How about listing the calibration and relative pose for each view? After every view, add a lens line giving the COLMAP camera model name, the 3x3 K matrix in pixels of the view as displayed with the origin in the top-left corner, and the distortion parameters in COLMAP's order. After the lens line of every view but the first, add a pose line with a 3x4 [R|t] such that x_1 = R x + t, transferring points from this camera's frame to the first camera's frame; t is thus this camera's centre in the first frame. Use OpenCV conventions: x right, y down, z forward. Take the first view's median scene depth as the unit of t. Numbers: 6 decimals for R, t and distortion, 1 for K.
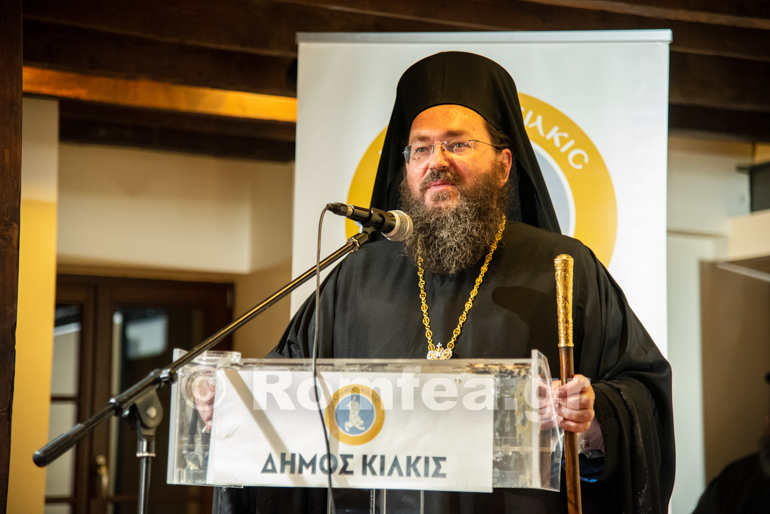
lens RADIAL K [[2235.3, 0, 379.6], [0, 2235.3, 250.1], [0, 0, 1]] dist [1.099959, 0.000000]
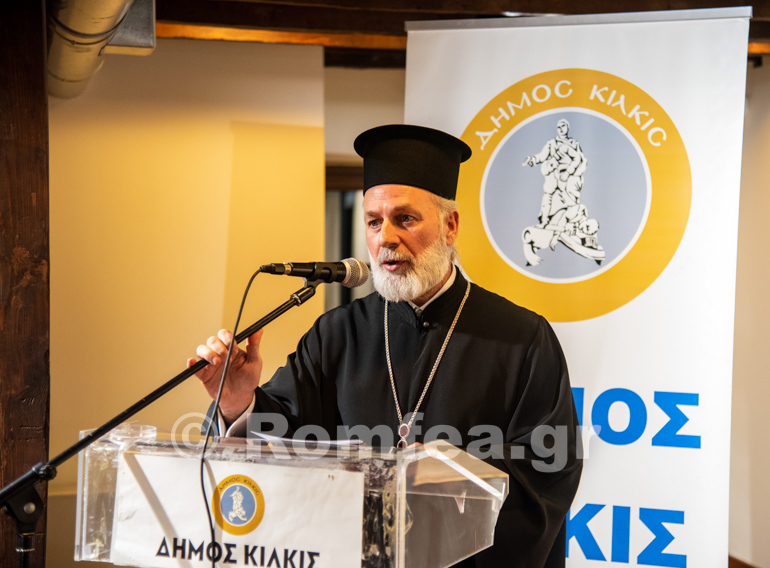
lens RADIAL K [[1680.2, 0, 387.9], [0, 1680.2, 289.8], [0, 0, 1]] dist [0.339561, 0.000000]
pose [[0.970564, -0.001568, -0.240840, 0.235621], [0.034839, 0.990376, 0.133949, -0.120442], [0.238312, -0.138396, 0.961277, 0.302181]]
